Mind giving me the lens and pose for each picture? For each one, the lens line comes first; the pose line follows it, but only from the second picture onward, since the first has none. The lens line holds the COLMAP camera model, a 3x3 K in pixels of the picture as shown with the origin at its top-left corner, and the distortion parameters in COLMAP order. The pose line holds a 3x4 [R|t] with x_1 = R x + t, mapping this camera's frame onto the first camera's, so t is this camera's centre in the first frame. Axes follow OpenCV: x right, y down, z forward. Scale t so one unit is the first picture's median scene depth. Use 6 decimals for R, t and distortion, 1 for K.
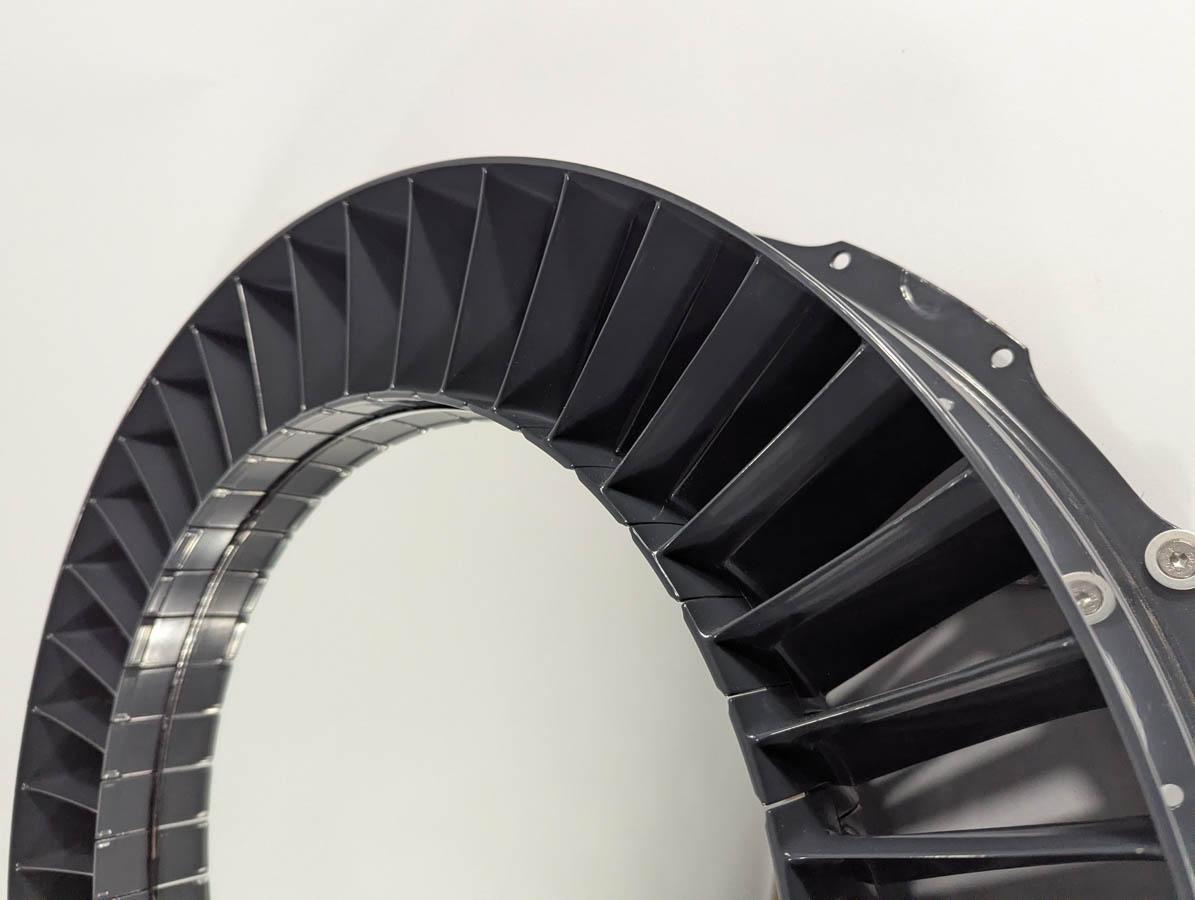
lens RADIAL K [[849.7, 0, 605.3], [0, 849.7, 442.7], [0, 0, 1]] dist [0.006434, -0.015259]
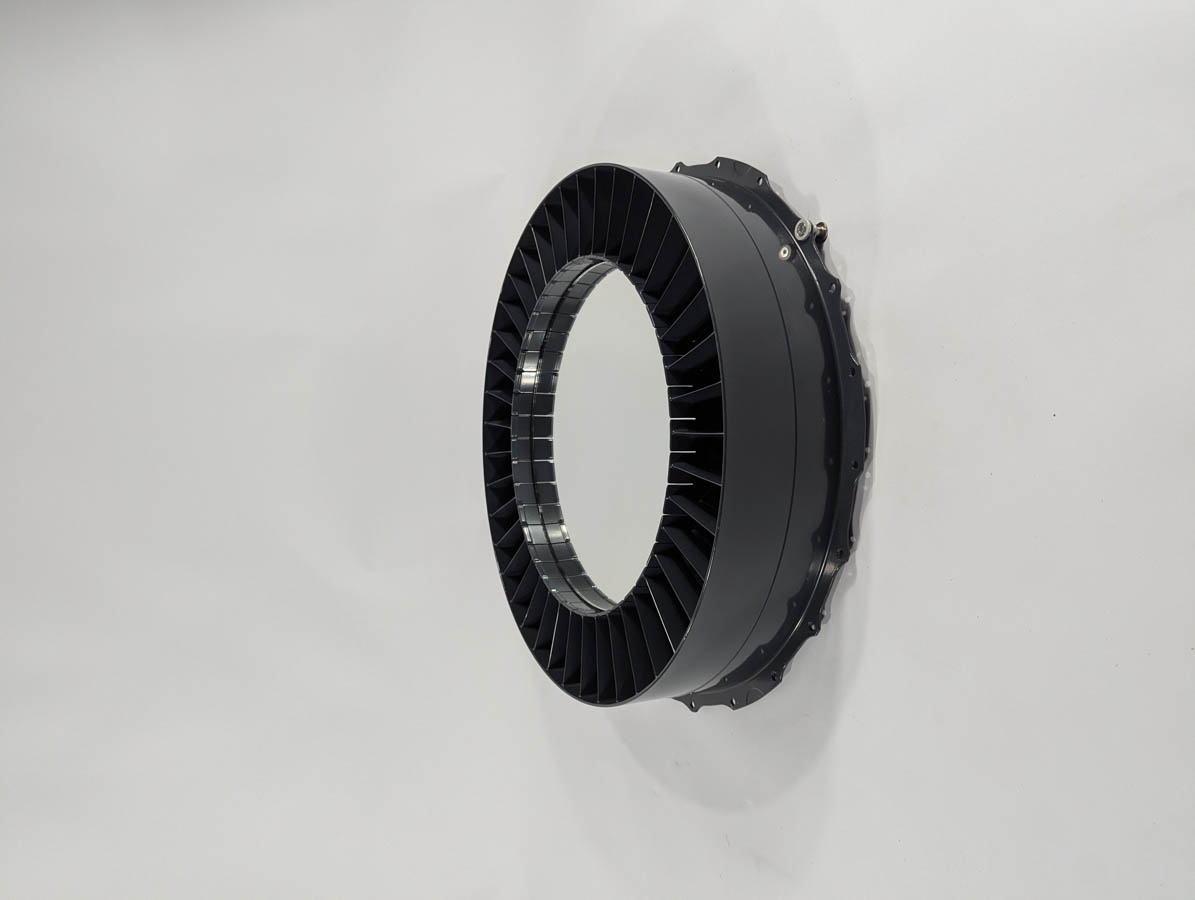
lens RADIAL K [[849.7, 0, 602.1], [0, 849.7, 446.0], [0, 0, 1]] dist [0.006434, -0.015259]
pose [[0.899345, -0.071937, -0.431281, 0.813643], [0.121292, 0.988707, 0.088015, 0.262078], [0.420079, -0.131467, 0.897914, -1.272270]]
